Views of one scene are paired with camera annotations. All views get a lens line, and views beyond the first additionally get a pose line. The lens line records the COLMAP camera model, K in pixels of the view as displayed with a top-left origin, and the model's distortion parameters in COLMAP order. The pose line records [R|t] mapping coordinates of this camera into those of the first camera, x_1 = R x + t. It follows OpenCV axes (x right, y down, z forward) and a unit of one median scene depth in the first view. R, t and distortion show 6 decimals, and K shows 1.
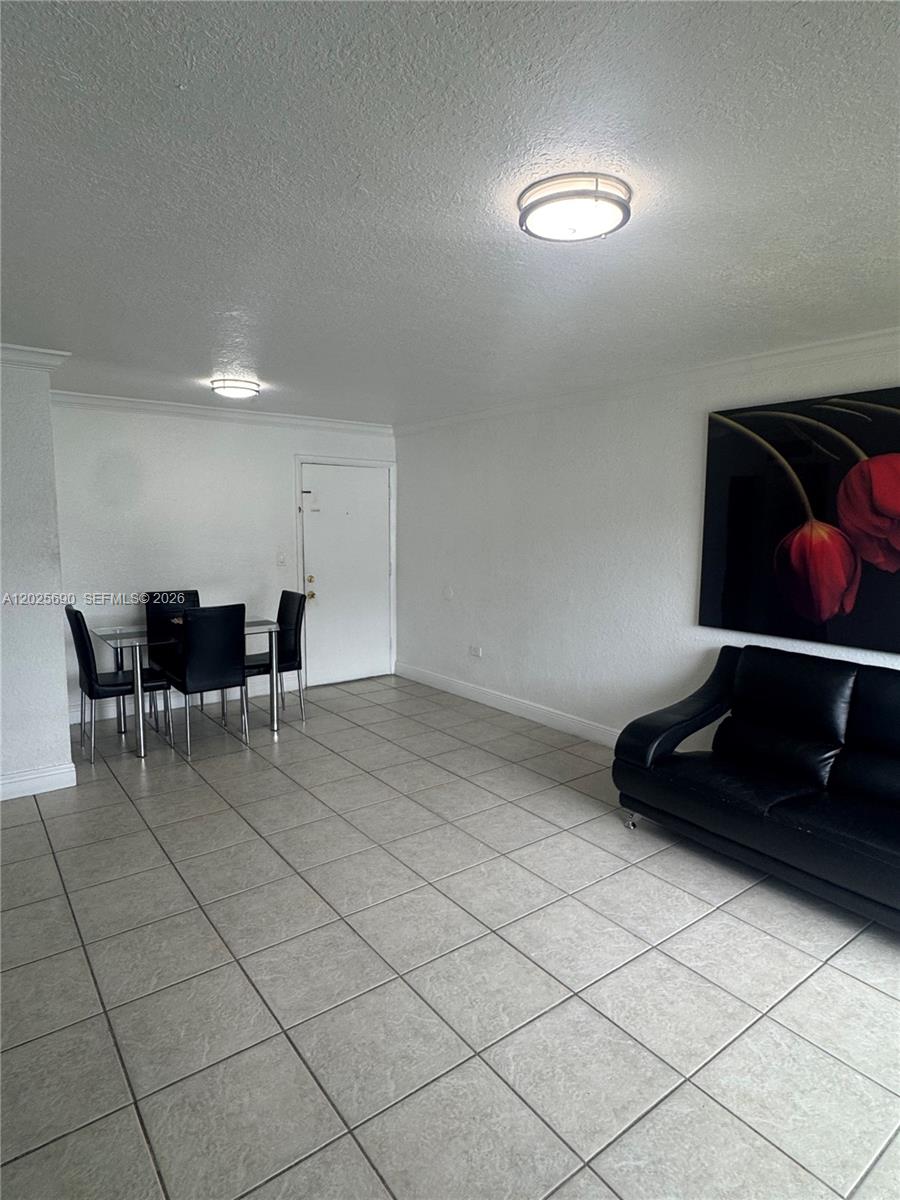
lens RADIAL K [[666.2, 0, 452.0], [0, 666.2, 597.7], [0, 0, 1]] dist [-0.000514, -0.000130]
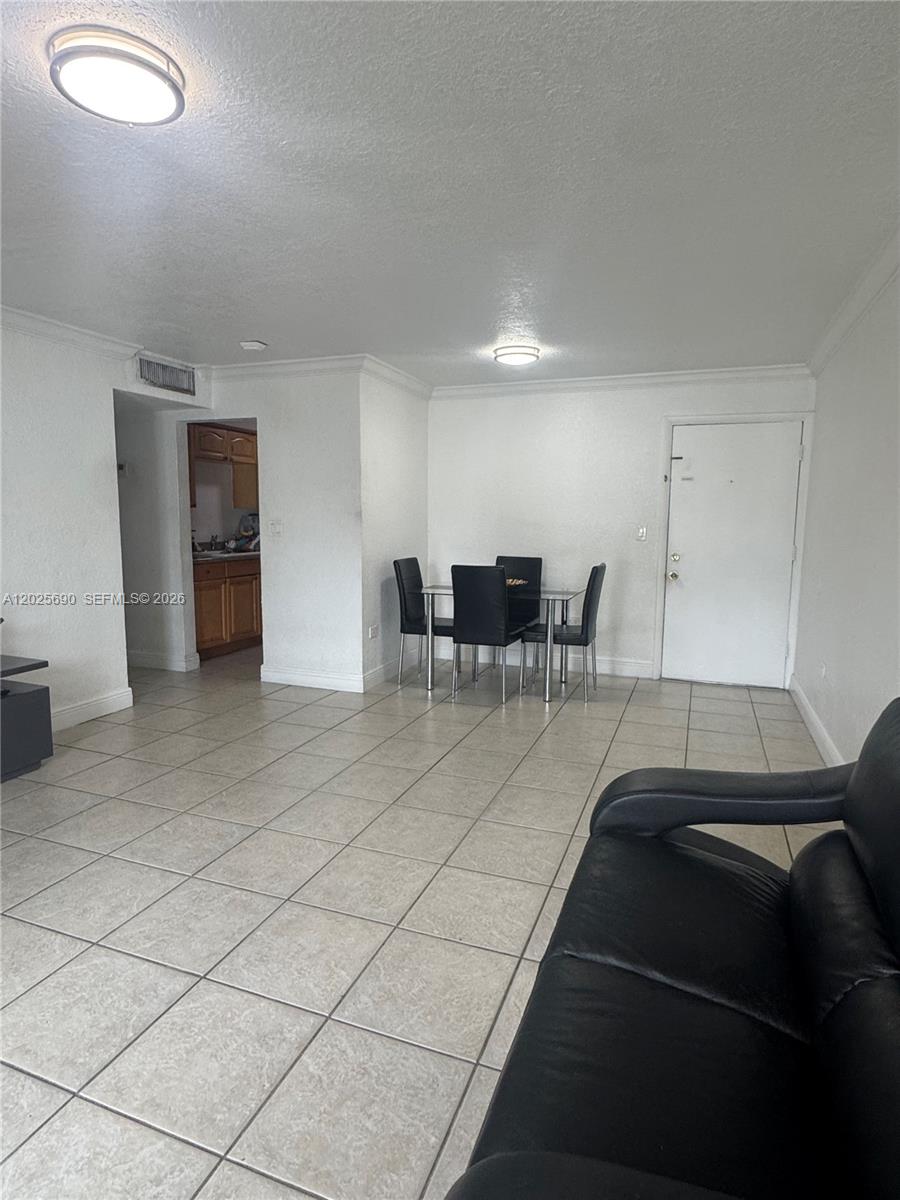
lens RADIAL K [[666.2, 0, 452.0], [0, 666.2, 597.7], [0, 0, 1]] dist [-0.000514, -0.000130]
pose [[0.530545, 0.099736, -0.841769, 0.668899], [-0.099432, 0.993521, 0.055047, 0.010927], [0.841805, 0.054494, 0.537024, 0.496513]]
